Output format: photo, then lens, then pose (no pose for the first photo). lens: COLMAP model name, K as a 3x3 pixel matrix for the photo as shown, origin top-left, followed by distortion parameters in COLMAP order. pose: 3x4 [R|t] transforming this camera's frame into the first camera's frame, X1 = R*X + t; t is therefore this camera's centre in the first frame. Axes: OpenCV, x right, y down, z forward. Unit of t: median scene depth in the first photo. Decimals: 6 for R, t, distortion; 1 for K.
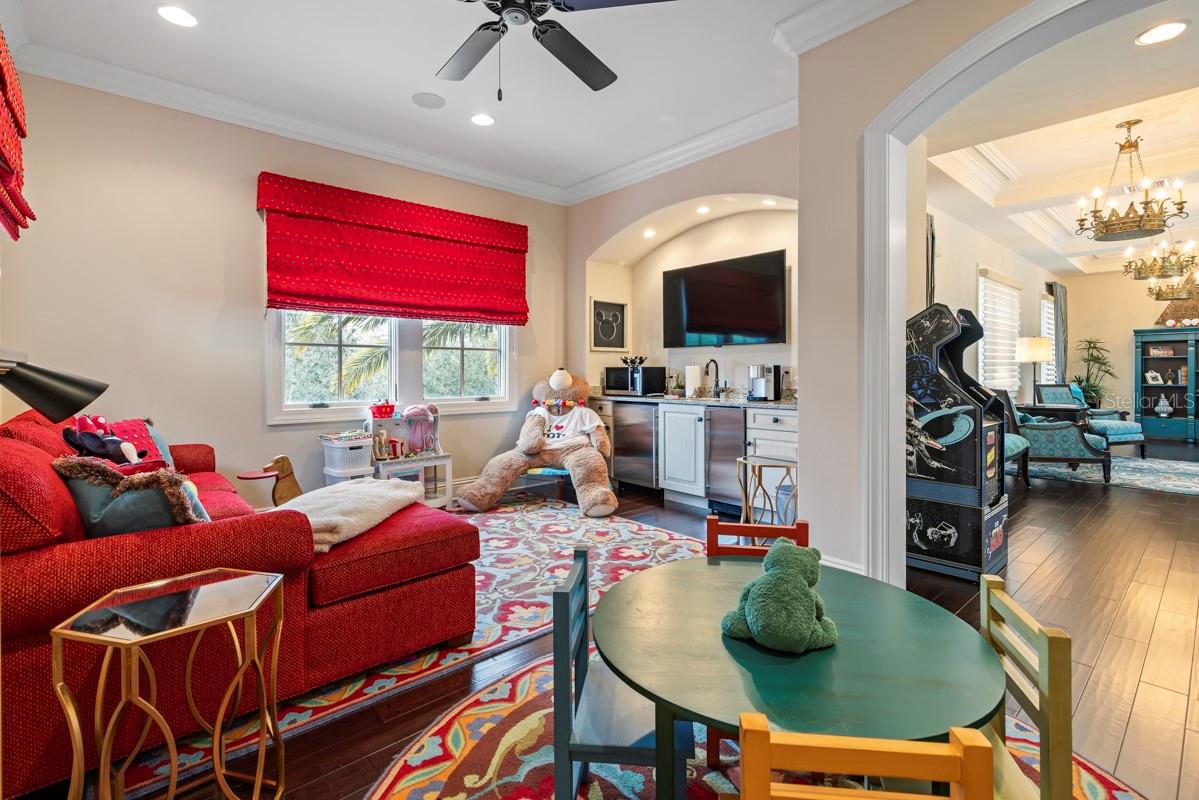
lens RADIAL K [[541.7, 0, 605.6], [0, 541.7, 374.7], [0, 0, 1]] dist [0.001323, -0.000040]
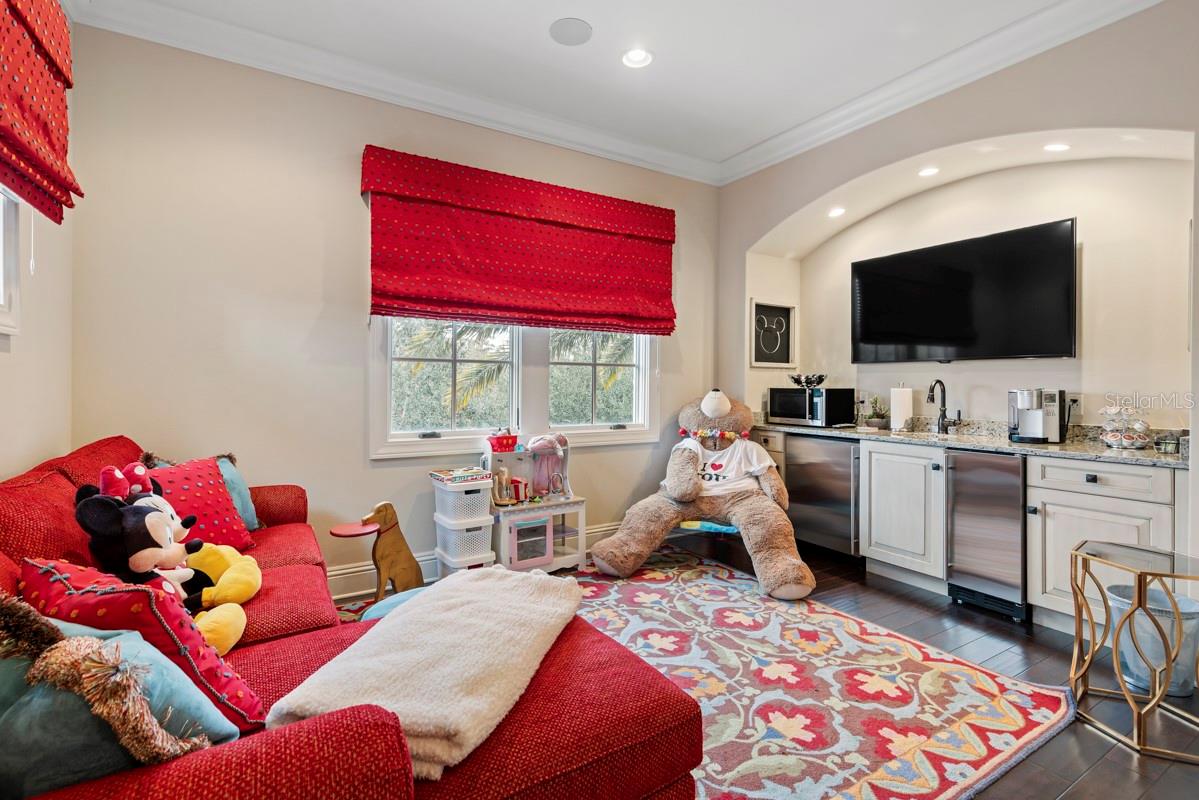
lens RADIAL K [[541.0, 0, 600.7], [0, 541.0, 384.0], [0, 0, 1]] dist [0.001226, 0.000151]
pose [[0.983401, 0.008073, -0.181266, -0.121351], [-0.009201, 0.999943, -0.005381, -0.016038], [0.181212, 0.006959, 0.983419, 0.231572]]
